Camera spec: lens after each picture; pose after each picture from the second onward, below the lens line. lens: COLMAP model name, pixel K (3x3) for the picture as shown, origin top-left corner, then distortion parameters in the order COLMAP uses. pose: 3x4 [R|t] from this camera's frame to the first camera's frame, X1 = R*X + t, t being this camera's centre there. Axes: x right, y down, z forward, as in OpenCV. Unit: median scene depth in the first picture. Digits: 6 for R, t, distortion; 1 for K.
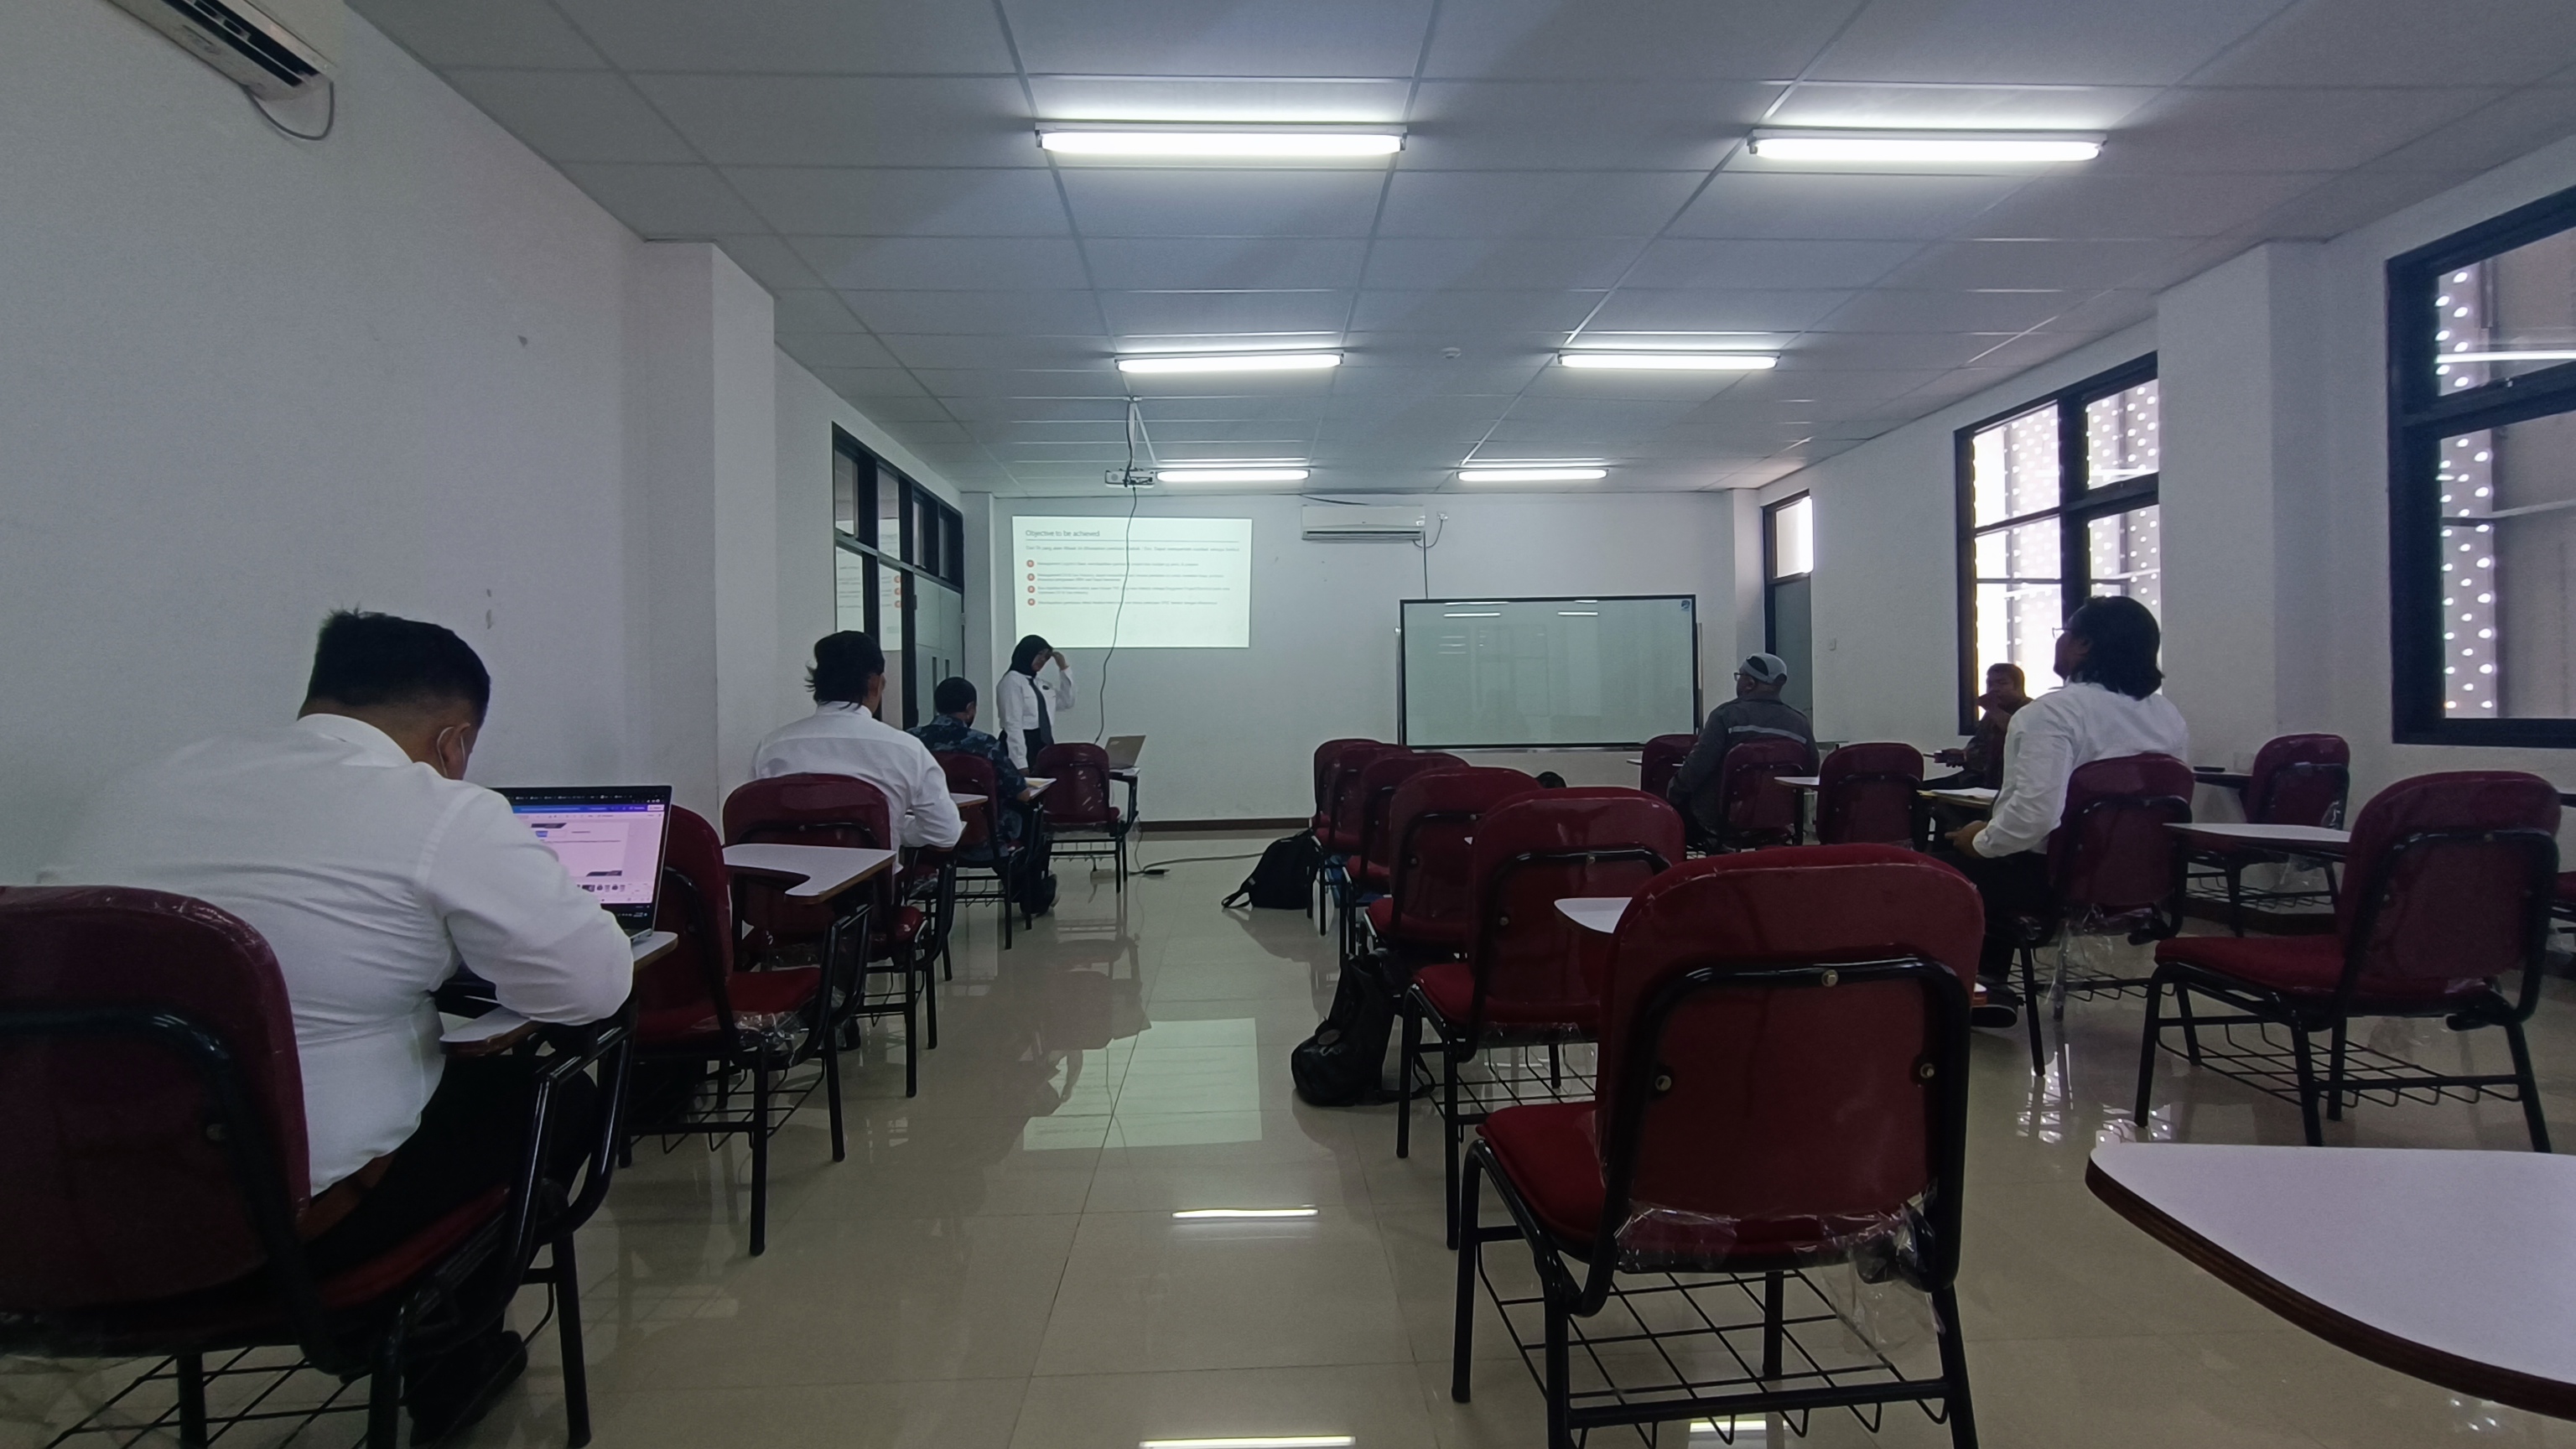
lens RADIAL K [[1178.5, 0, 1276.9], [0, 1178.5, 718.0], [0, 0, 1]] dist [-0.002922, -0.000045]
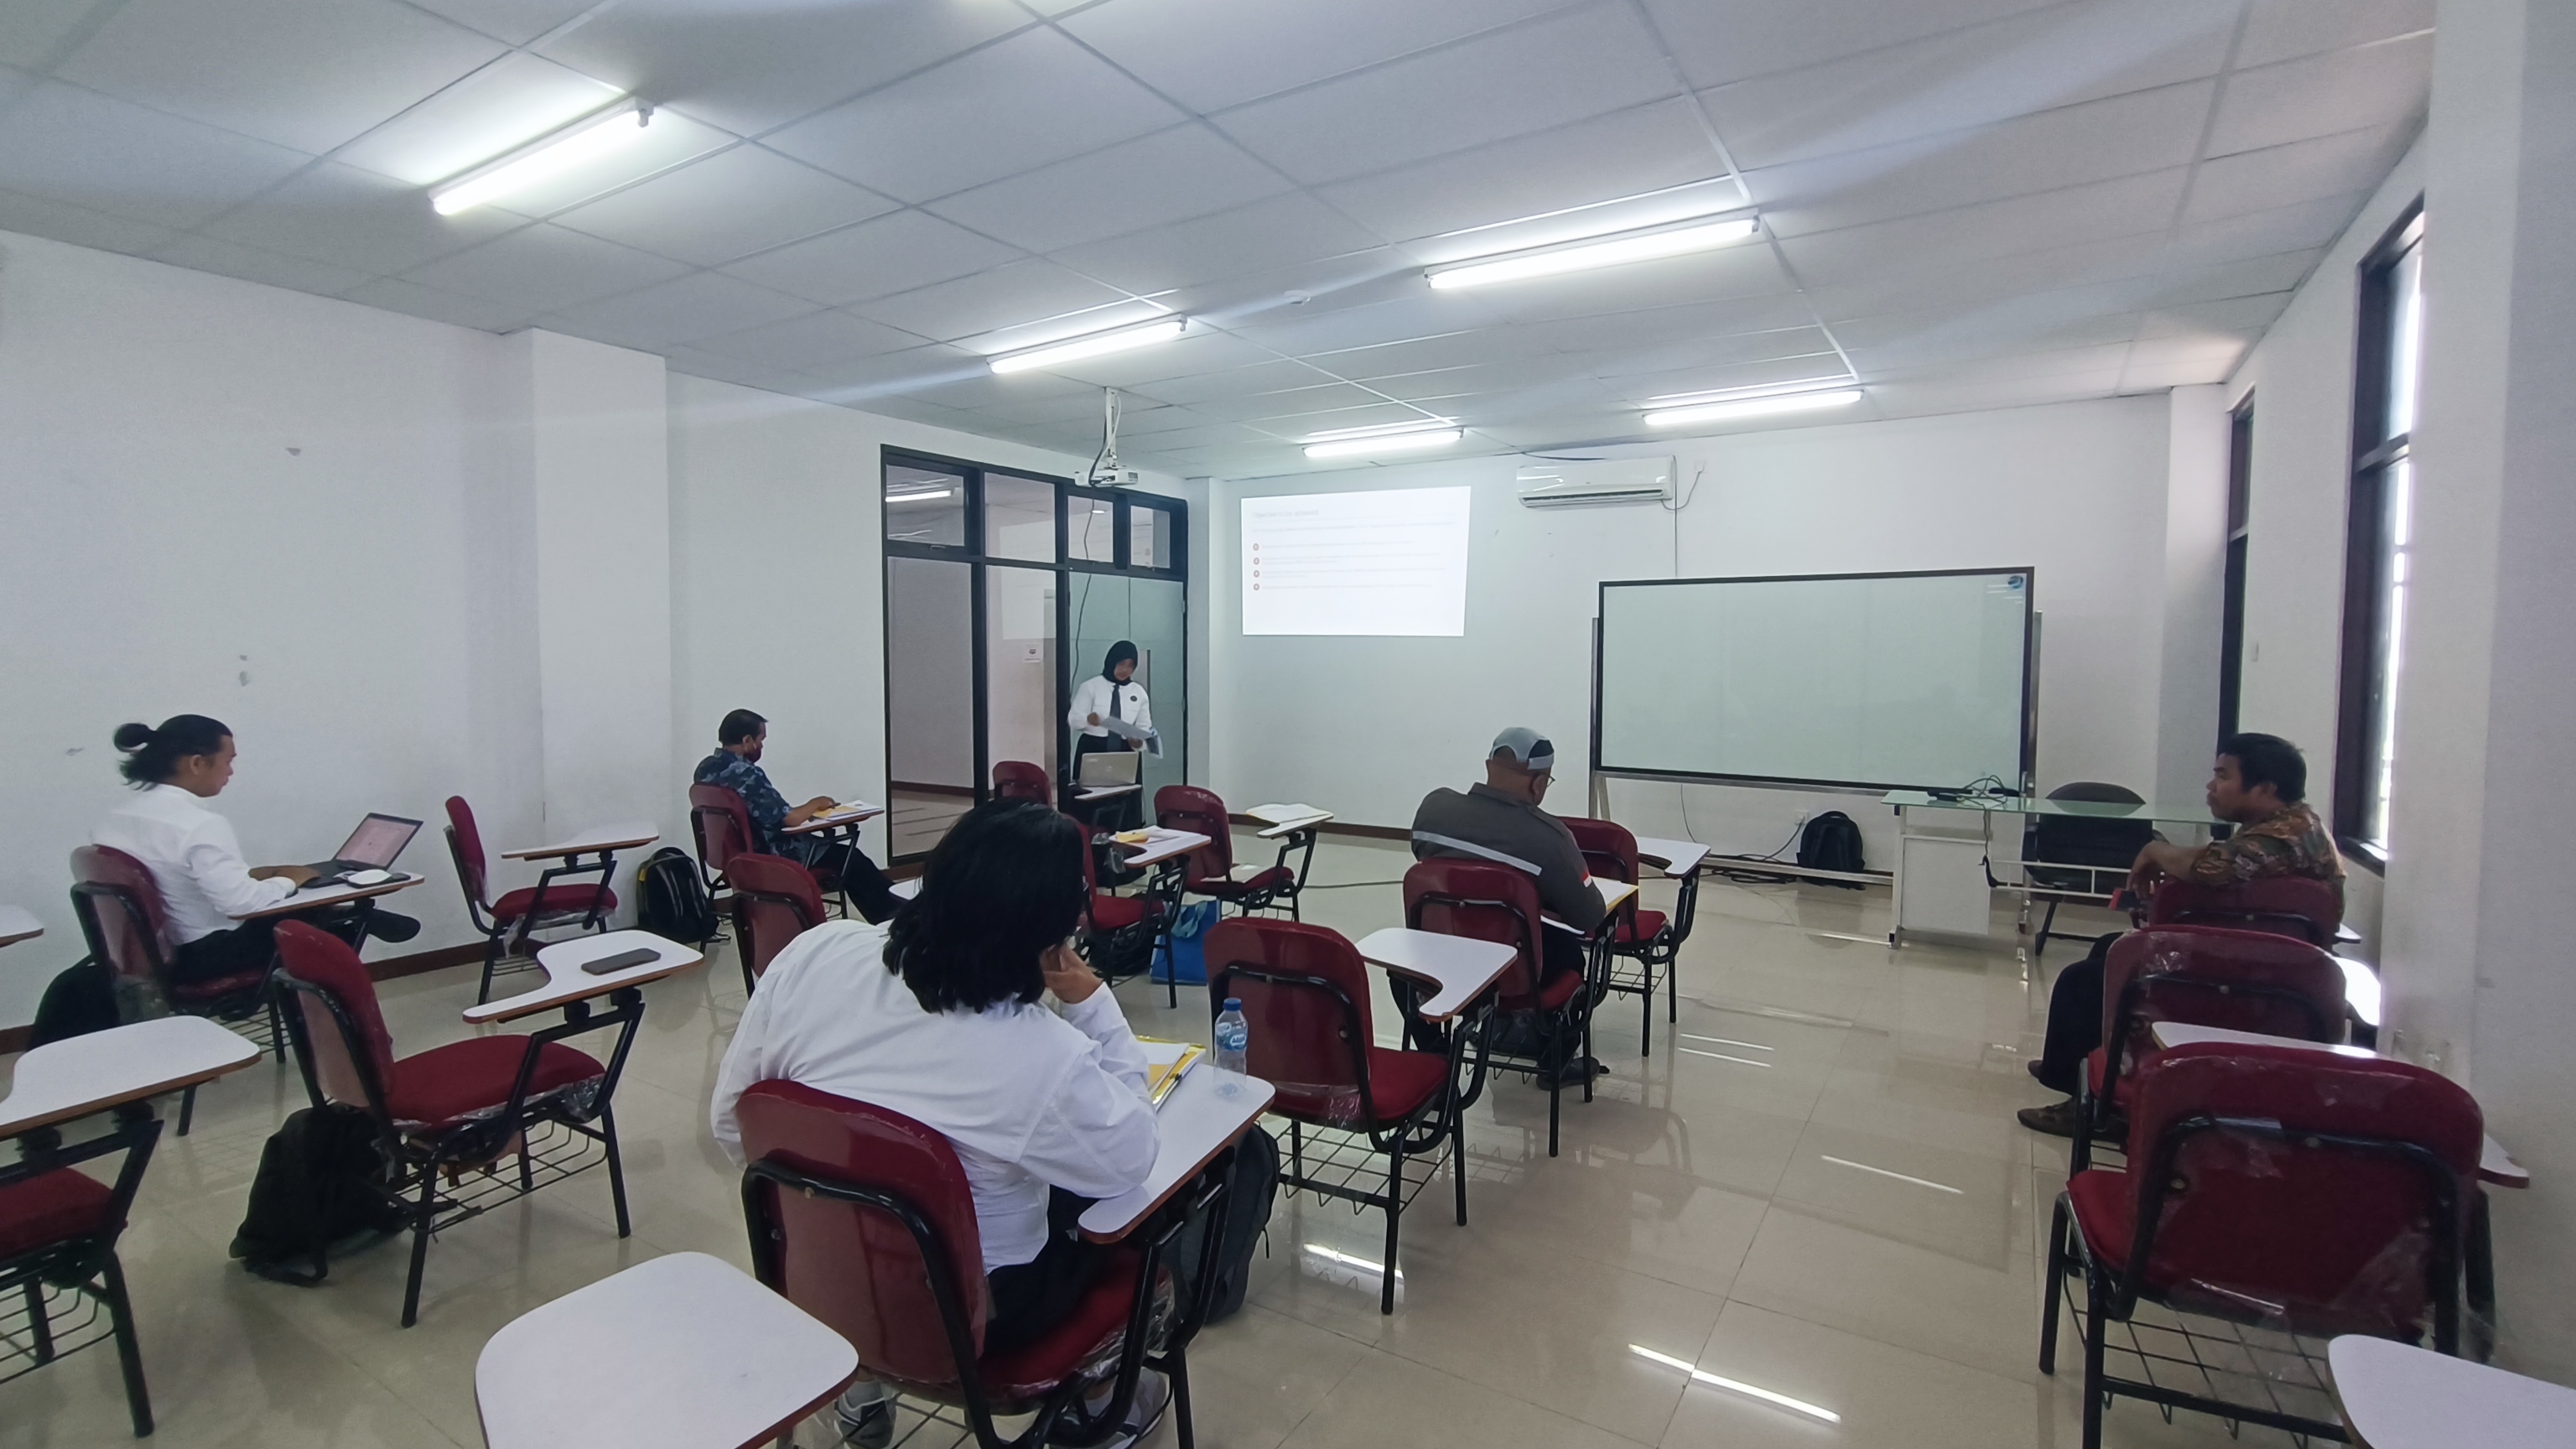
lens RADIAL K [[1178.5, 0, 1285.4], [0, 1178.5, 730.9], [0, 0, 1]] dist [-0.002922, -0.000045]
pose [[0.825877, 0.054237, -0.561235, 0.379723], [-0.017442, 0.997344, 0.070716, -0.052866], [0.563580, -0.048613, 0.824630, 0.224381]]
